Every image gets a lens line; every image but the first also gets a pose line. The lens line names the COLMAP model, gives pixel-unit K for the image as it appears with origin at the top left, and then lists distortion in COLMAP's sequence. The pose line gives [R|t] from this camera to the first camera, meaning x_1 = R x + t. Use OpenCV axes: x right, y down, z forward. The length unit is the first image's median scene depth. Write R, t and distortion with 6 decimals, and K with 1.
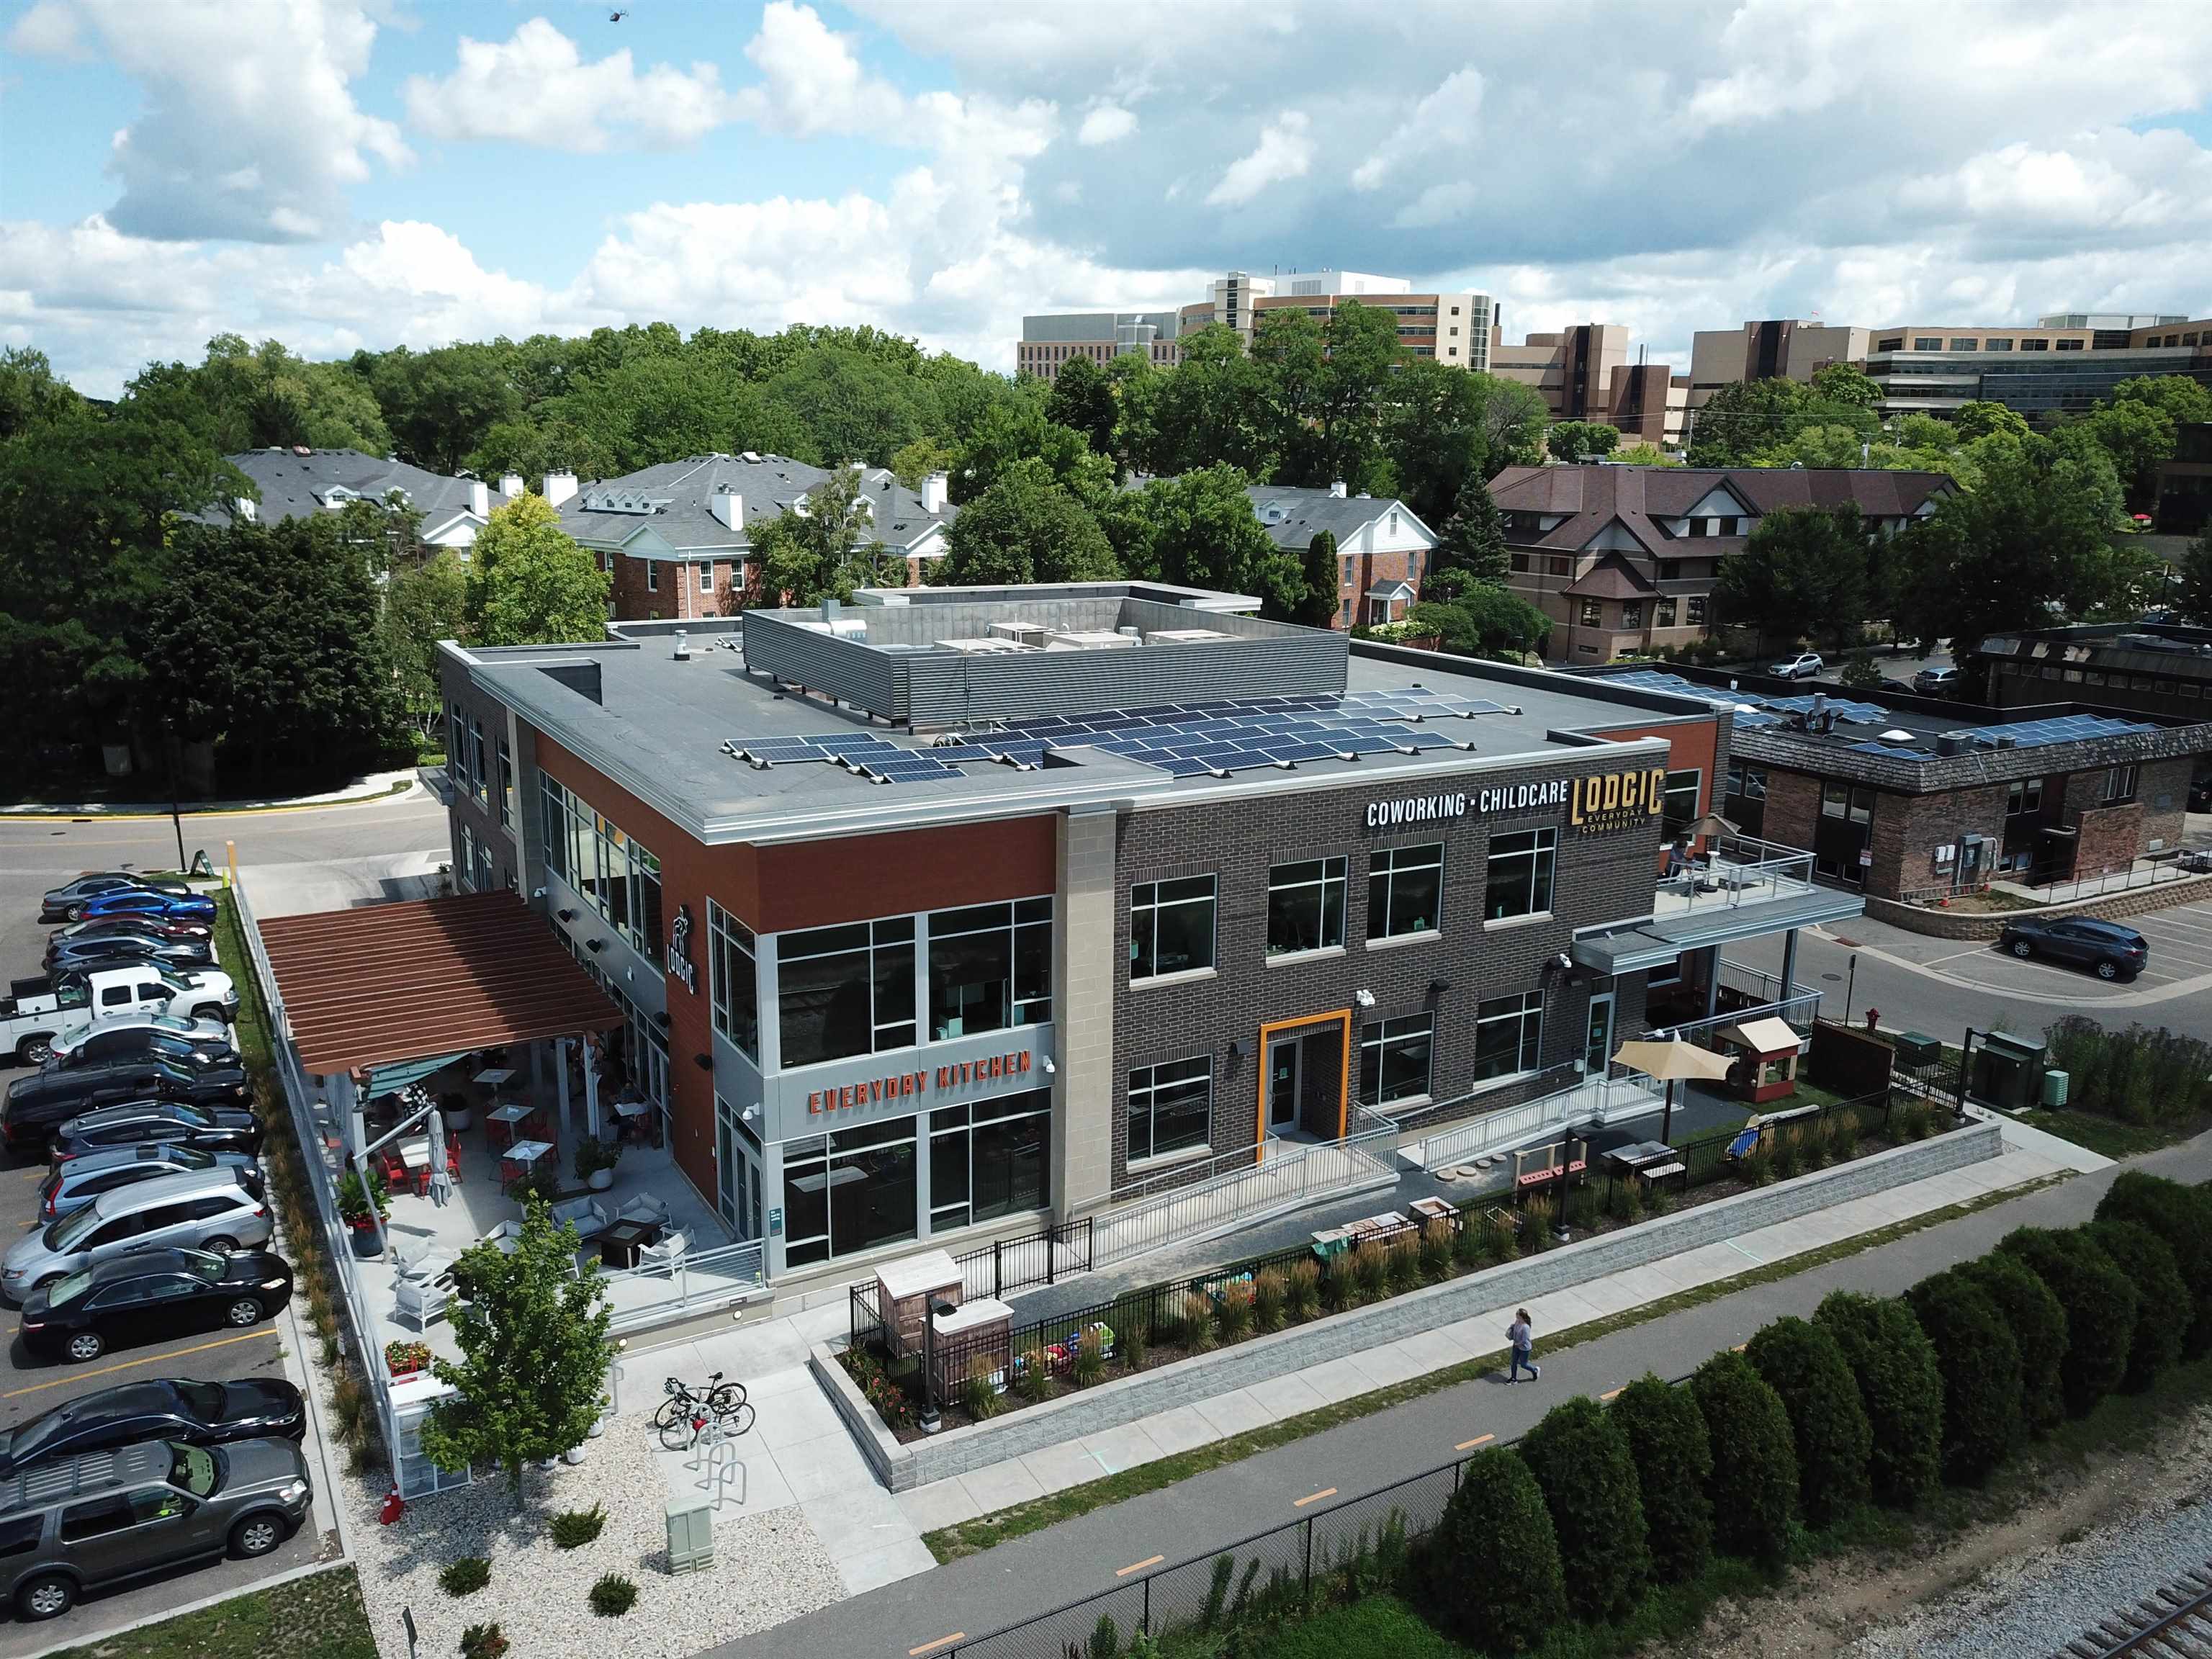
lens RADIAL K [[1679.4, 0, 1106.0], [0, 1679.4, 829.5], [0, 0, 1]] dist [0.002208, 0.006185]
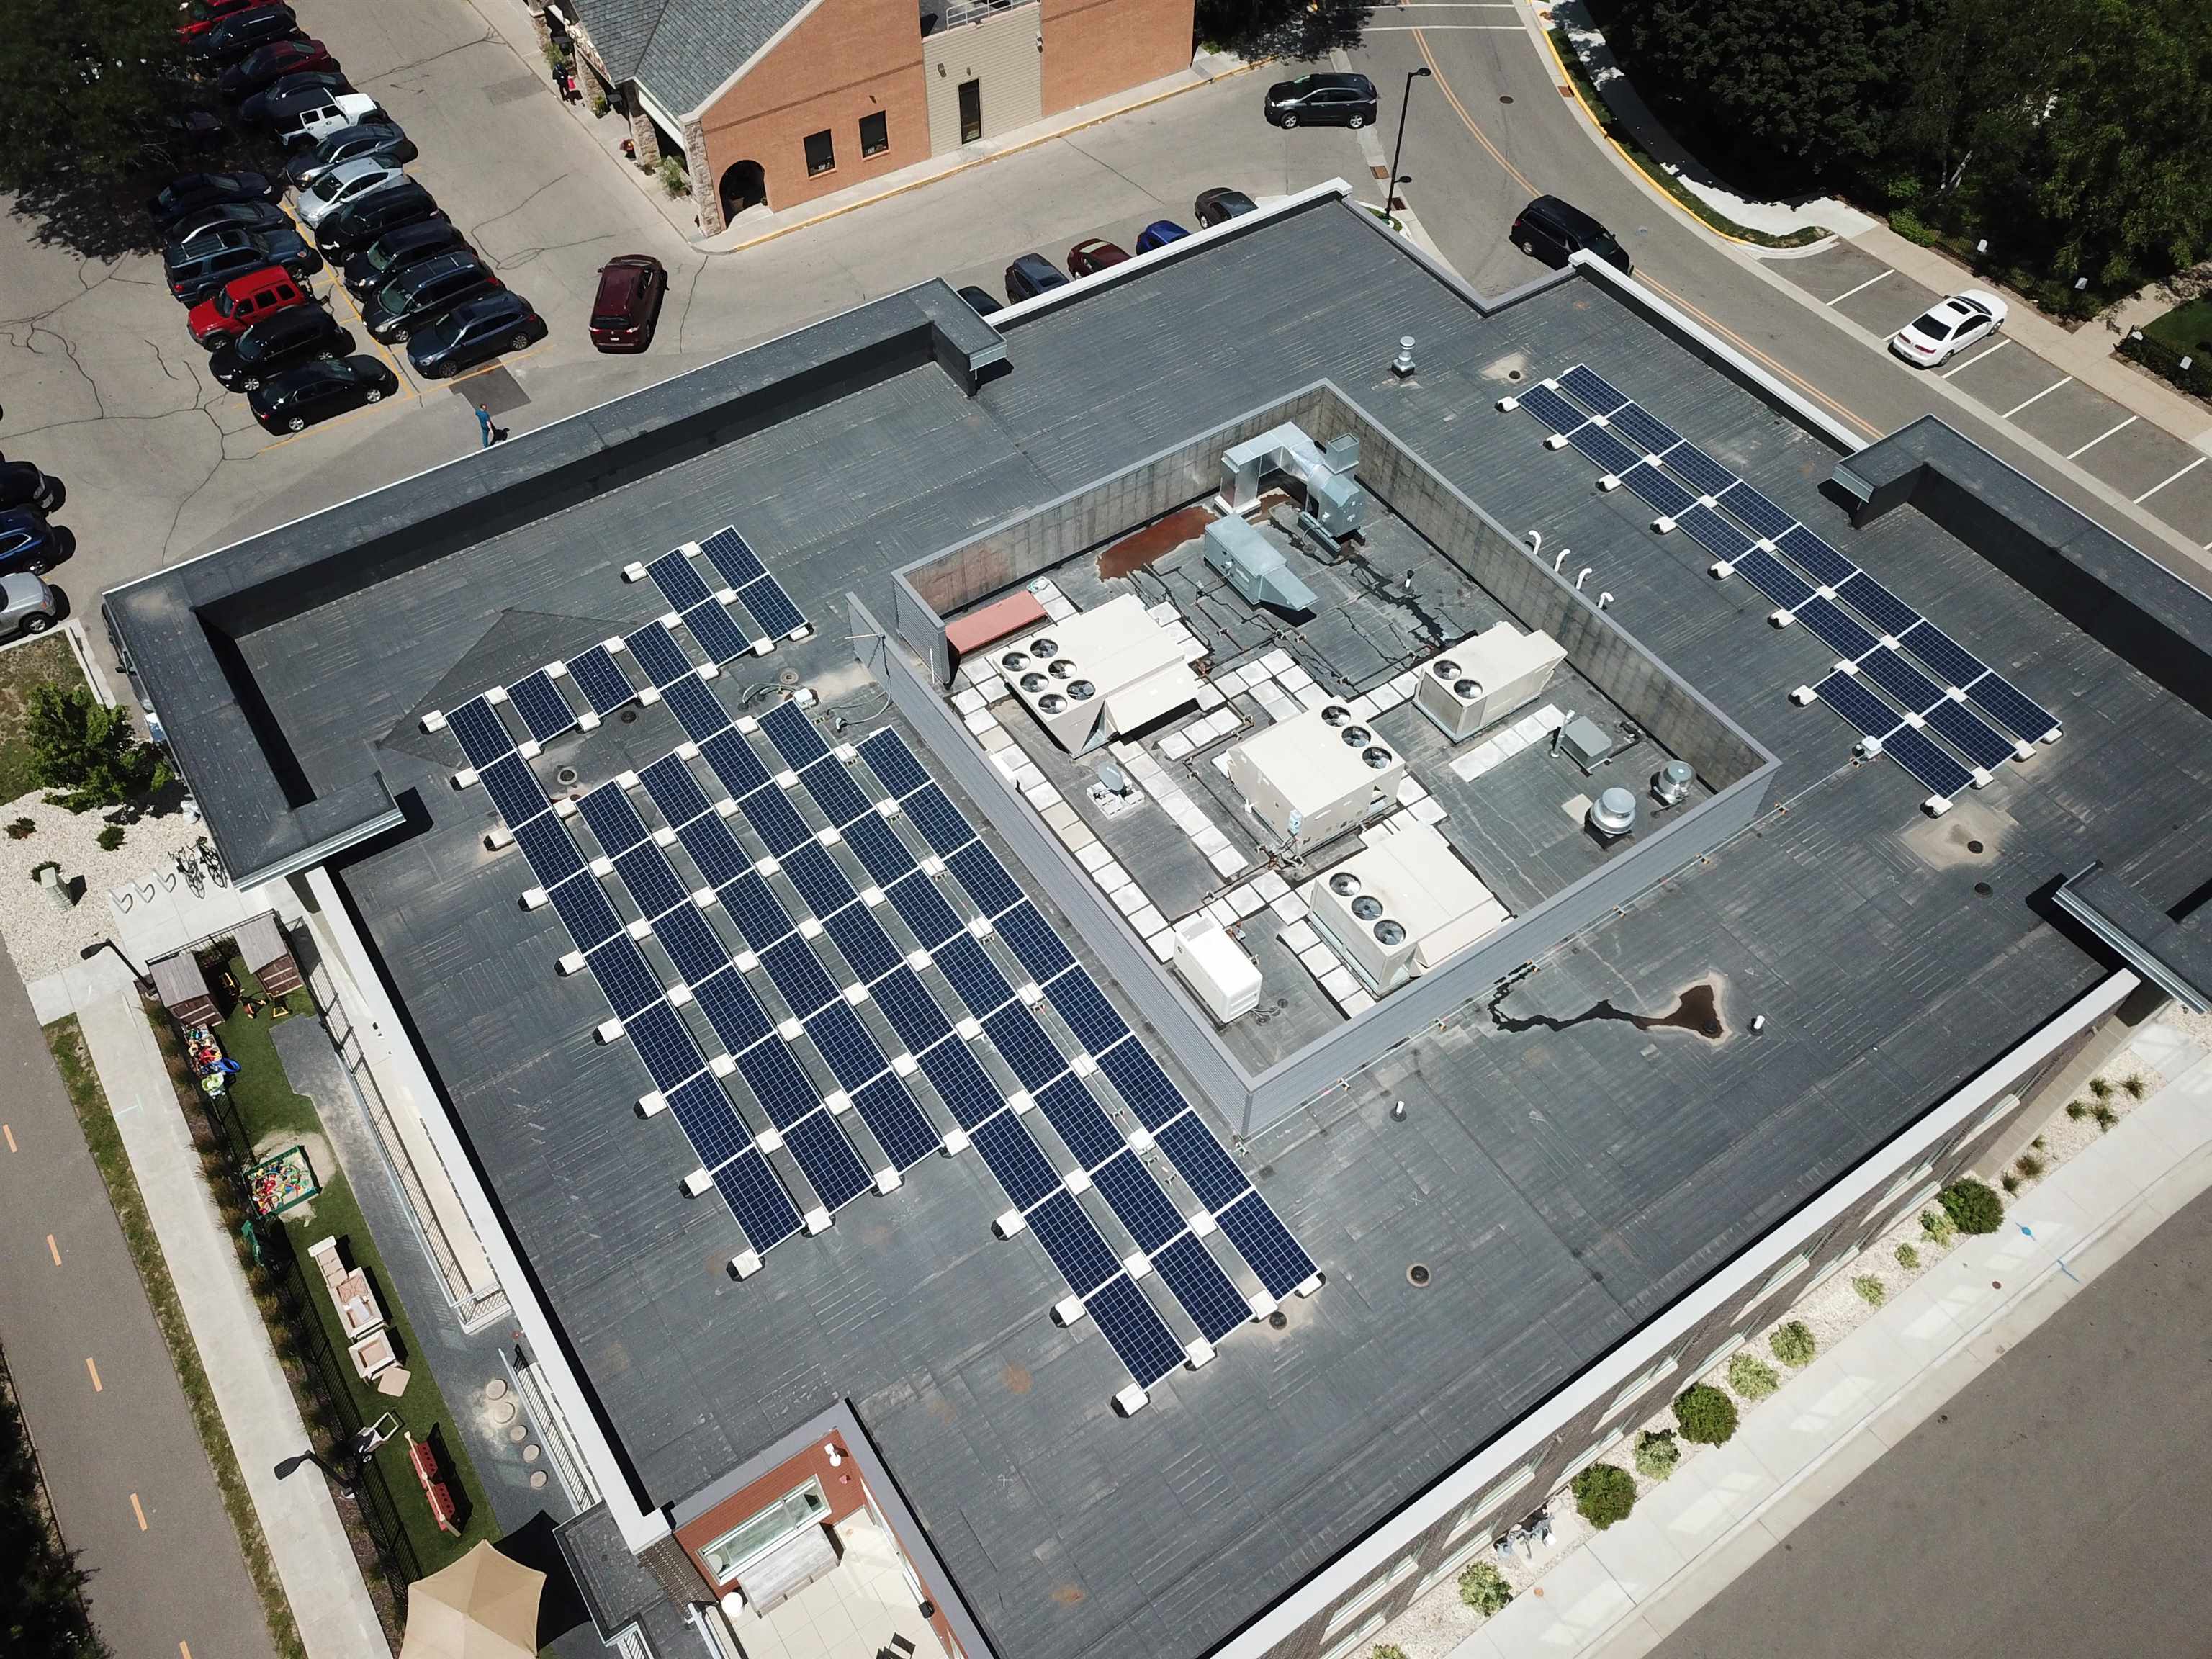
lens RADIAL K [[1679.4, 0, 1106.0], [0, 1679.4, 829.5], [0, 0, 1]] dist [0.002208, 0.006185]
pose [[0.066609, 0.785360, -0.615446, 0.243572], [-0.234207, 0.611889, 0.755473, -0.341672], [0.969902, 0.093820, 0.224694, 0.474588]]
